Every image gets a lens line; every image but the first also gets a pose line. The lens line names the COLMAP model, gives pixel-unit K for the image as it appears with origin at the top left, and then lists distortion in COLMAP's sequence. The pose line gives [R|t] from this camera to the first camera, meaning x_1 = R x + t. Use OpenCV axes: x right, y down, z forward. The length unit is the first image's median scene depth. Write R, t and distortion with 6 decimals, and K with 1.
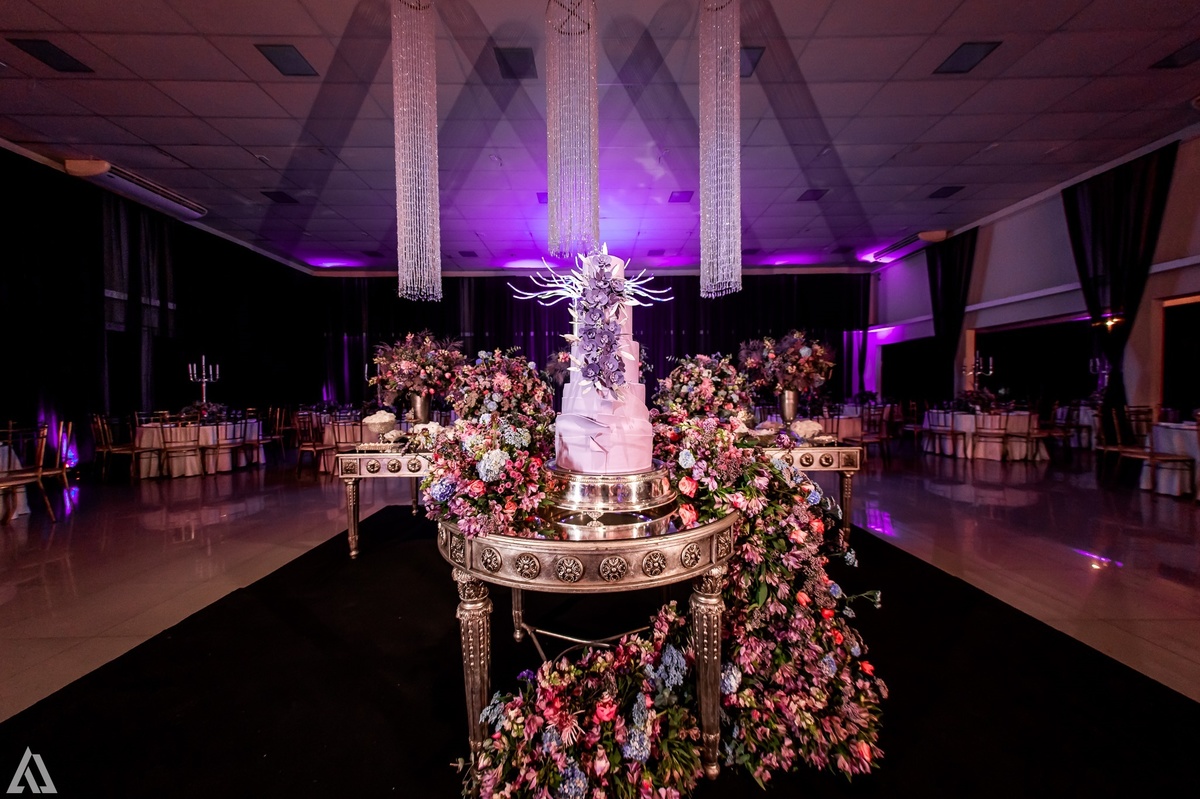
lens RADIAL K [[406.6, 0, 599.9], [0, 406.6, 402.5], [0, 0, 1]] dist [0.014073, -0.000217]
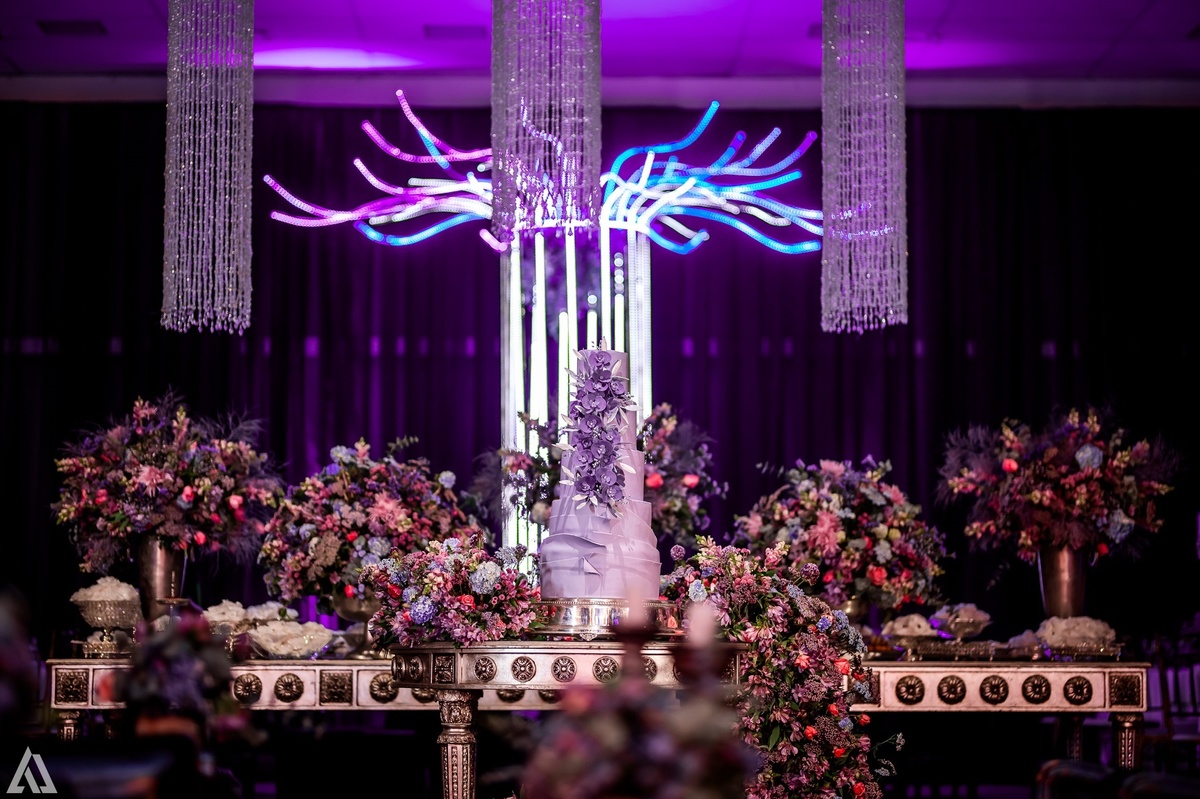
lens RADIAL K [[2881.7, 0, 600.4], [0, 2881.7, 399.0], [0, 0, 1]] dist [0.090484, 0.000000]
pose [[0.999893, 0.013782, -0.004938, 0.014625], [-0.014287, 0.992204, -0.123806, 0.198368], [0.003193, 0.123864, 0.992294, -2.026662]]
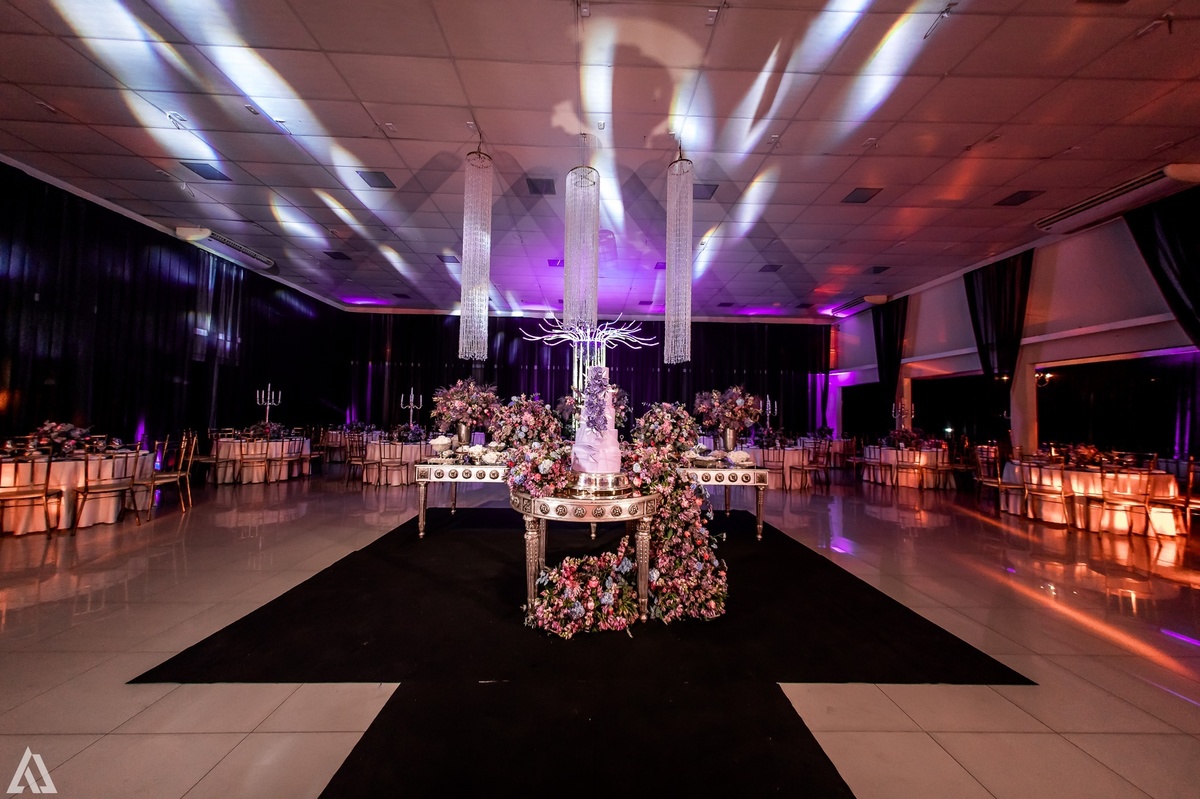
lens RADIAL K [[406.6, 0, 600.9], [0, 406.6, 400.5], [0, 0, 1]] dist [0.014073, -0.000217]
pose [[0.999432, 0.029754, 0.015847, -0.002968], [-0.028639, 0.997378, -0.066457, -0.022066], [-0.017783, 0.065965, 0.997663, -0.418782]]
